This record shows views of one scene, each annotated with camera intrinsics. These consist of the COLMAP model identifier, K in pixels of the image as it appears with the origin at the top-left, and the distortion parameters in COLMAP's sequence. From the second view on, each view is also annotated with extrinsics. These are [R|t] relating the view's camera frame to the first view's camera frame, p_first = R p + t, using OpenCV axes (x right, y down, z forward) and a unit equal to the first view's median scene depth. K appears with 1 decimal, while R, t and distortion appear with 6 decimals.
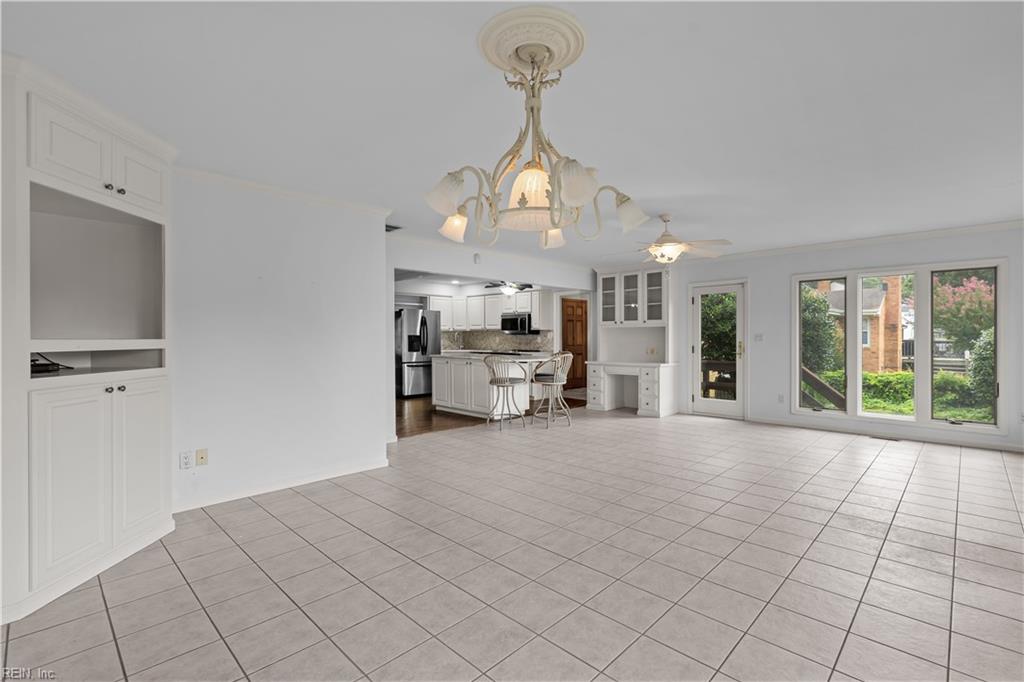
lens RADIAL K [[463.4, 0, 516.1], [0, 463.4, 338.3], [0, 0, 1]] dist [0.000872, 0.000230]
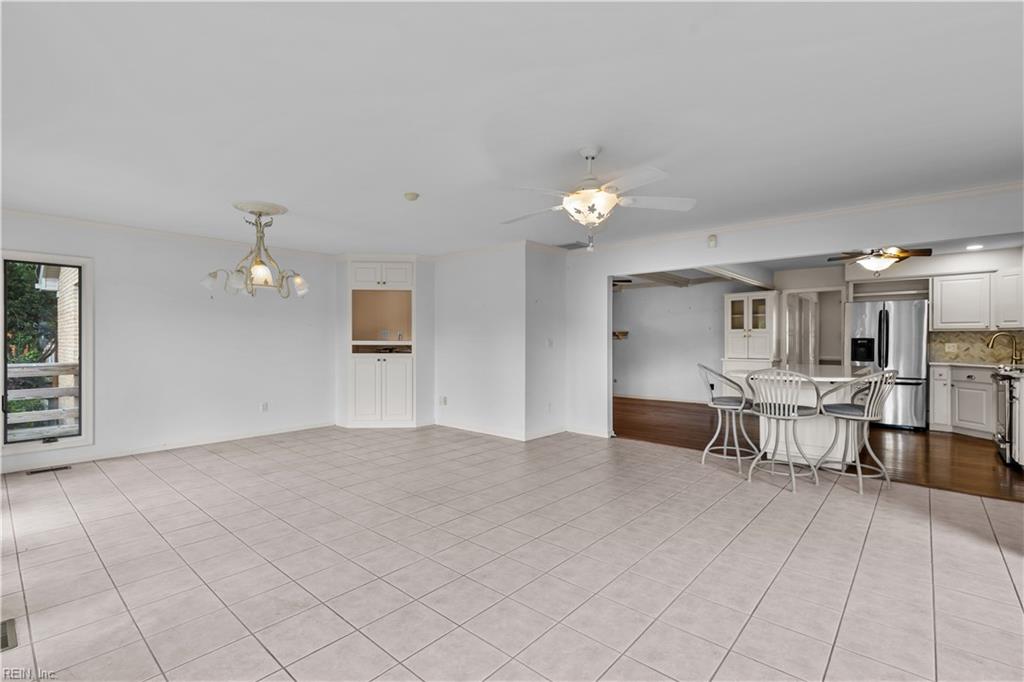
lens RADIAL K [[463.4, 0, 516.1], [0, 463.4, 338.3], [0, 0, 1]] dist [0.000872, 0.000230]
pose [[0.047050, -0.004467, -0.998883, 0.941470], [-0.004851, 0.999977, -0.004700, -0.000902], [0.998881, 0.005067, 0.047027, 0.862910]]
